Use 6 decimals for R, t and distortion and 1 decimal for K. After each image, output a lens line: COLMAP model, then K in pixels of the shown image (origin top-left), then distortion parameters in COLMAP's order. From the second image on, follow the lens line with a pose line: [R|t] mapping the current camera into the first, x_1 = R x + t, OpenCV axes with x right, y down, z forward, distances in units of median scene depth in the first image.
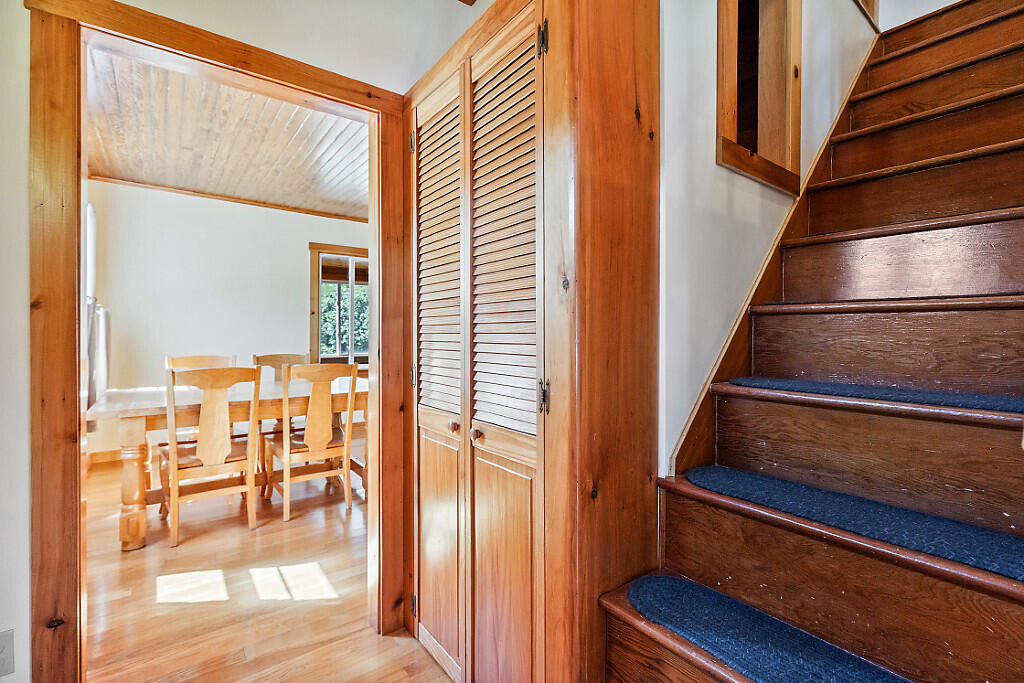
lens RADIAL K [[469.7, 0, 510.1], [0, 469.7, 339.4], [0, 0, 1]] dist [-0.001362, -0.001228]
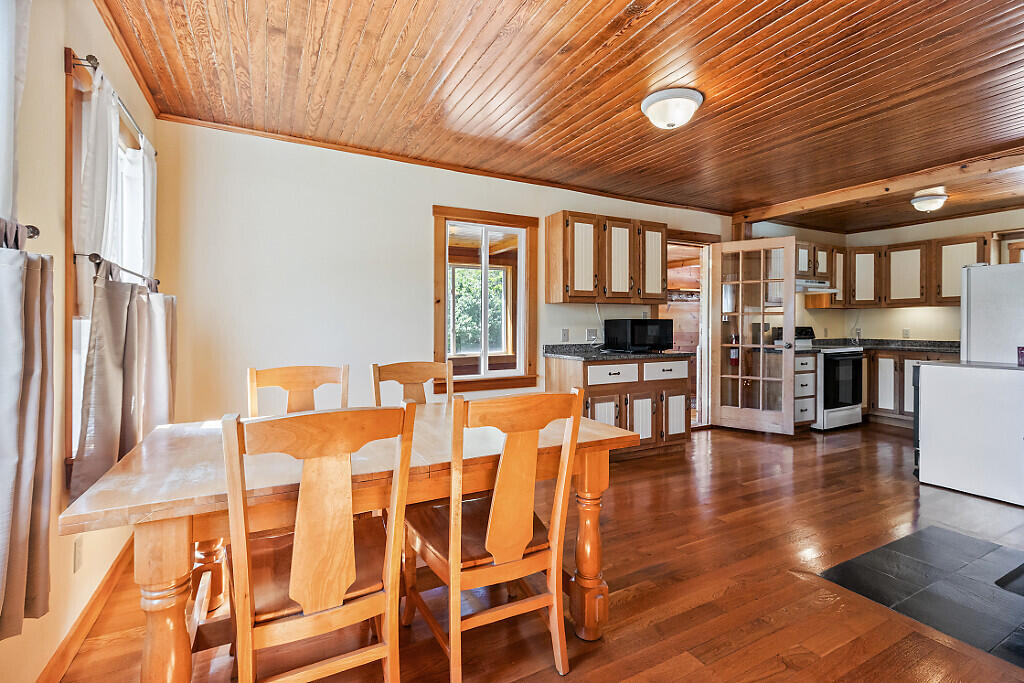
lens RADIAL K [[469.7, 0, 501.6], [0, 469.7, 329.1], [0, 0, 1]] dist [-0.001362, -0.001228]
pose [[0.984992, -0.004783, -0.172533, -0.287658], [0.003230, 0.999952, -0.009282, -0.009350], [0.172569, 0.008586, 0.984960, 0.436217]]
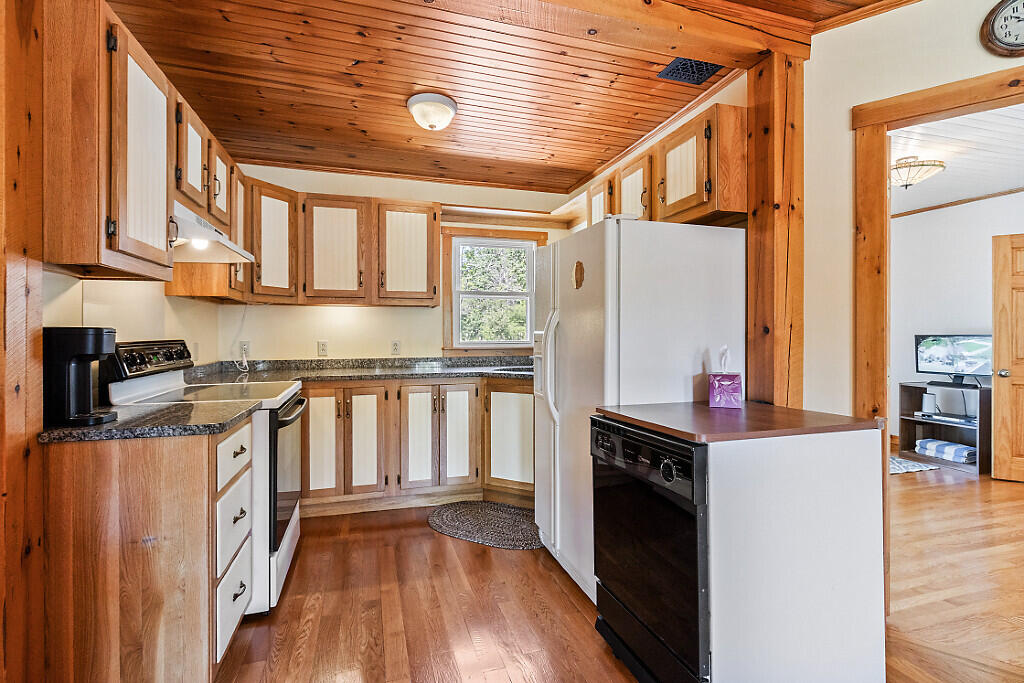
lens RADIAL K [[469.7, 0, 504.9], [0, 469.7, 333.7], [0, 0, 1]] dist [-0.001362, -0.001228]
pose [[0.342828, -0.006705, 0.939374, -0.004938], [0.020071, 0.999799, -0.000188, -0.026868], [-0.939184, 0.018919, 0.342893, 1.495158]]
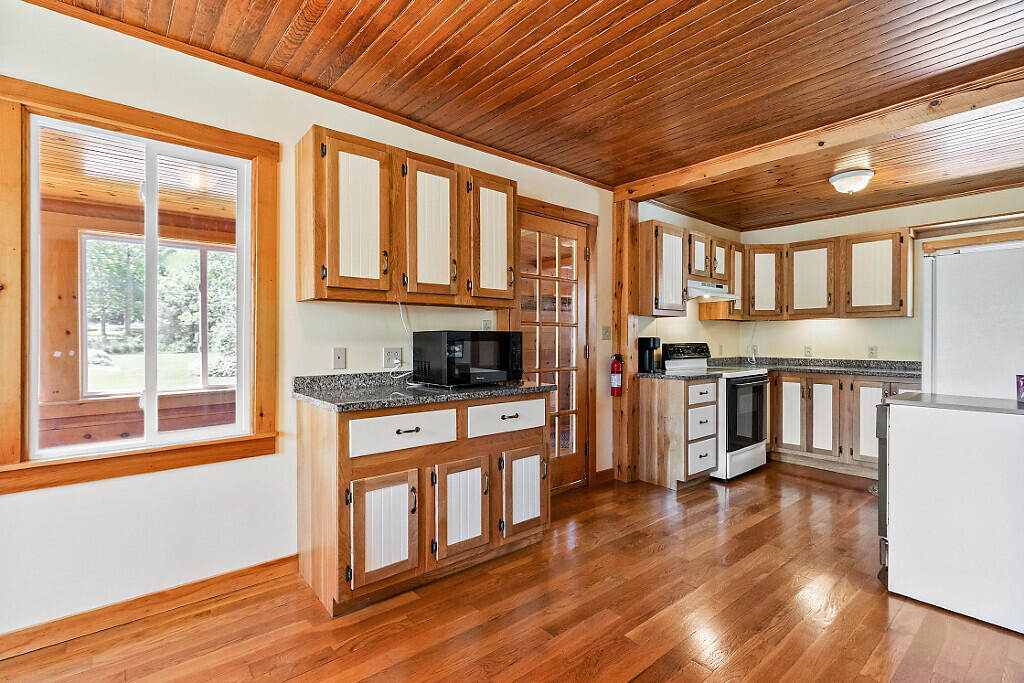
lens RADIAL K [[469.7, 0, 493.4], [0, 469.7, 340.7], [0, 0, 1]] dist [-0.001362, -0.001228]
pose [[0.999661, -0.004690, 0.025621, -0.141676], [0.005061, 0.999883, -0.014421, -0.018273], [-0.025550, 0.014546, 0.999568, 0.909752]]
